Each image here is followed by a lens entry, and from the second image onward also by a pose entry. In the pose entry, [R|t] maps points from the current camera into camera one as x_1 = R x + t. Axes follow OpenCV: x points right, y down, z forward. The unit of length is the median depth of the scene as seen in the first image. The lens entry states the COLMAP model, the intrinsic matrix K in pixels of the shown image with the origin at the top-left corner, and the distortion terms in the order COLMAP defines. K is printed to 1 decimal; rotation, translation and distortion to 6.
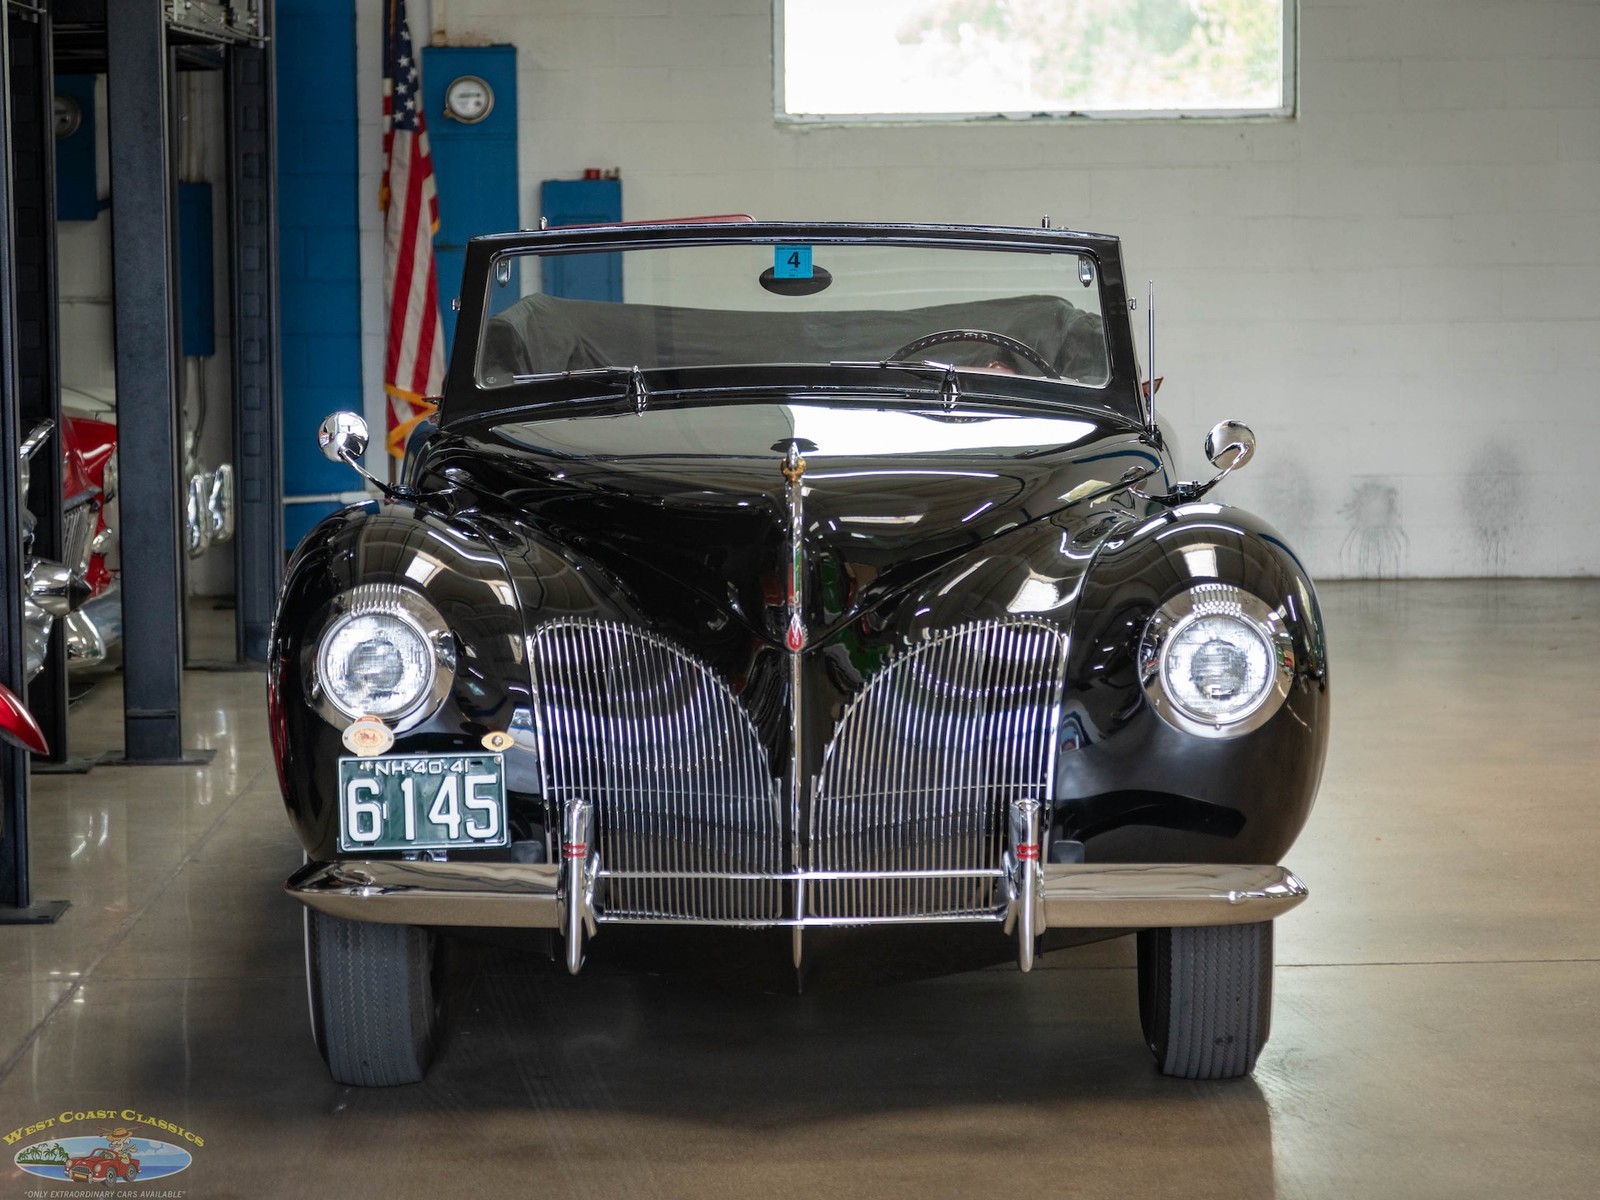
lens RADIAL K [[4271.0, 0, 800.0], [0, 4271.0, 600.0], [0, 0, 1]] dist [-0.014585, 0.349962]
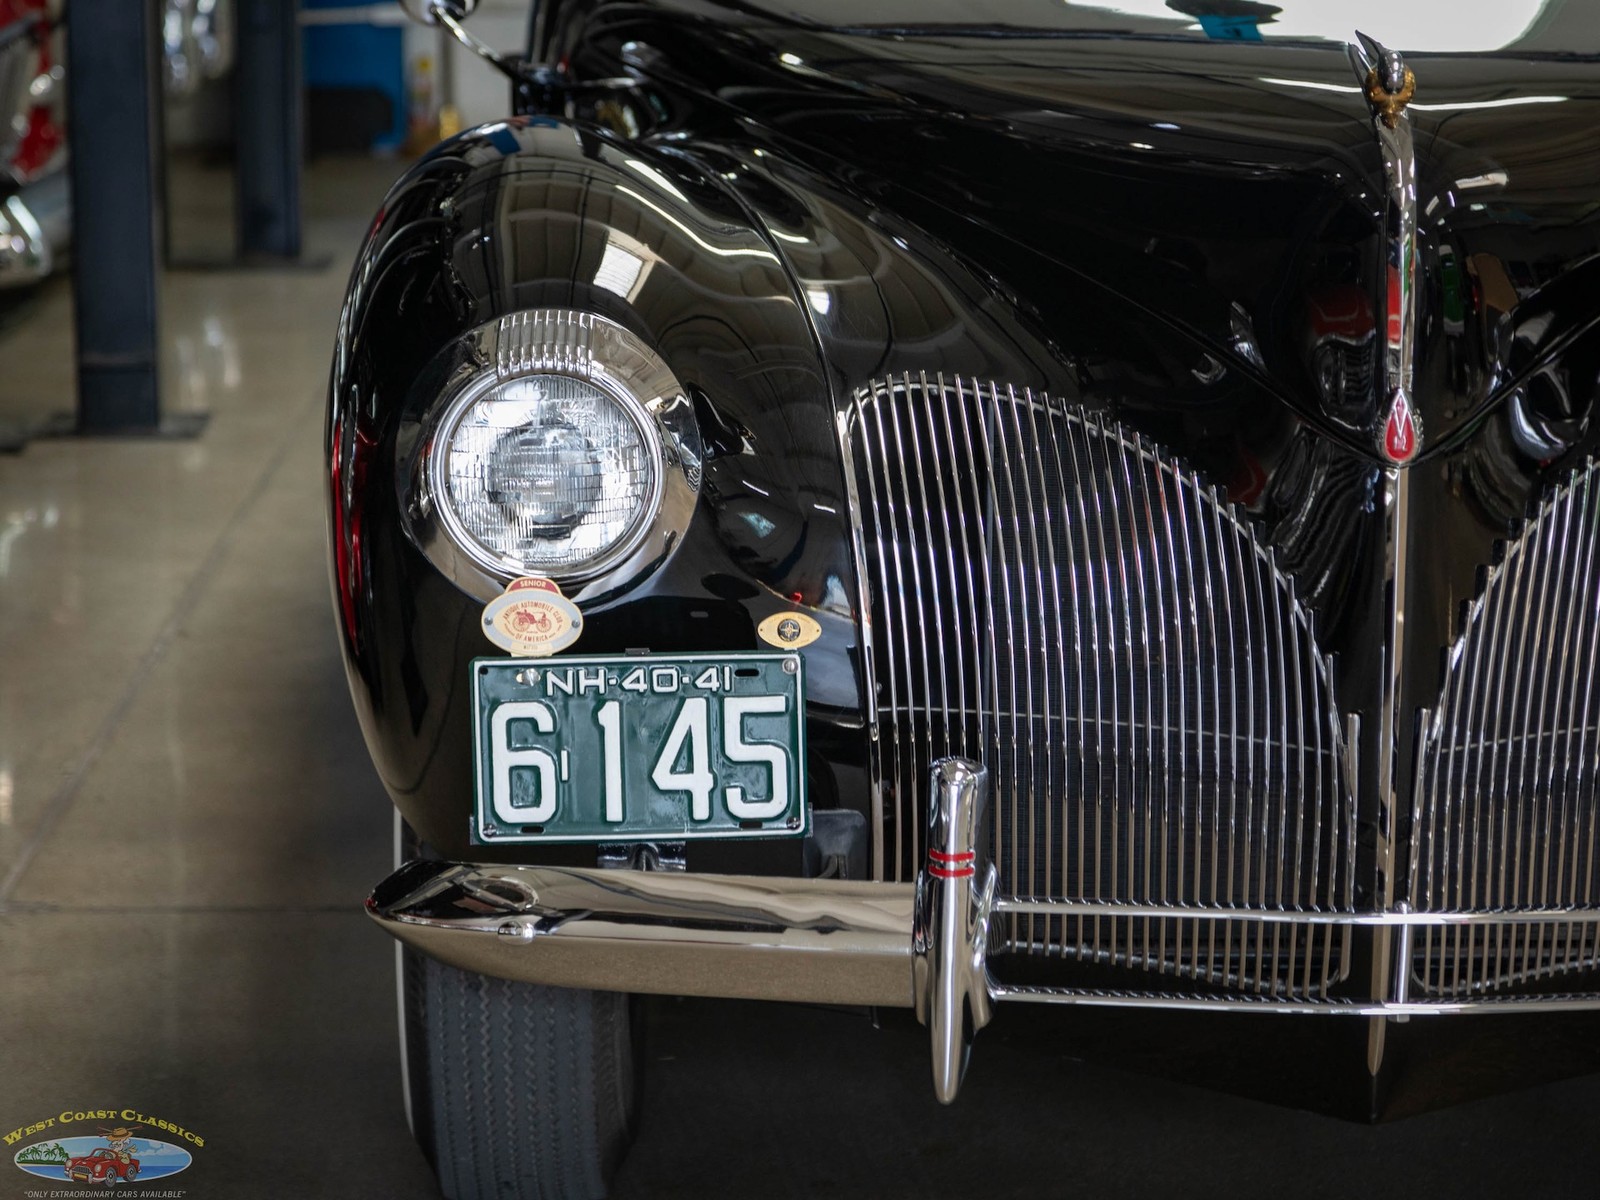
lens RADIAL K [[4942.7, 0, 800.0], [0, 4942.7, 600.0], [0, 0, 1]] dist [0.057614, -1.432982]
pose [[0.999855, 0.007987, -0.015040, -0.060280], [-0.006433, 0.994897, 0.100695, -0.028743], [0.015767, -0.100584, 0.994804, 0.418398]]
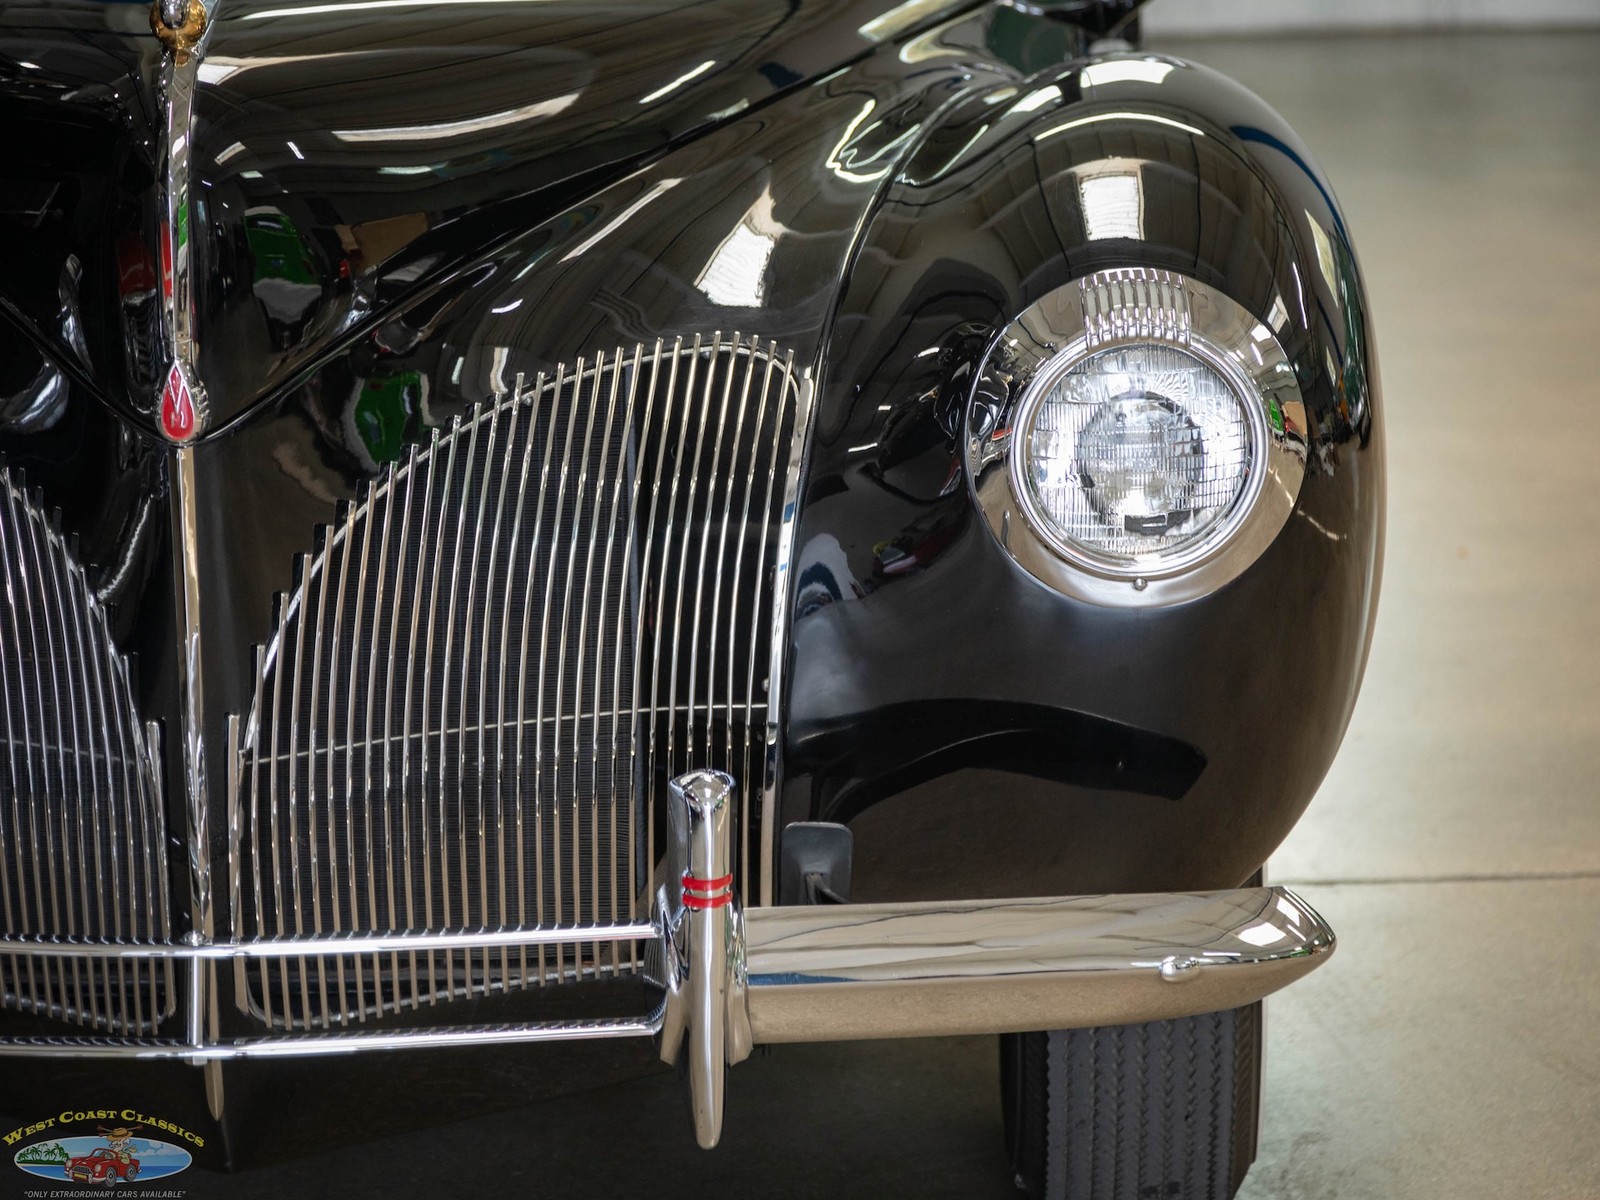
lens RADIAL K [[5215.7, 0, 800.0], [0, 5215.7, 600.0], [0, 0, 1]] dist [0.015335, -0.525102]
pose [[0.999901, -0.006652, 0.012428, 0.055038], [0.005171, 0.993277, 0.115648, -0.033086], [-0.013114, -0.115572, 0.993213, 0.450626]]
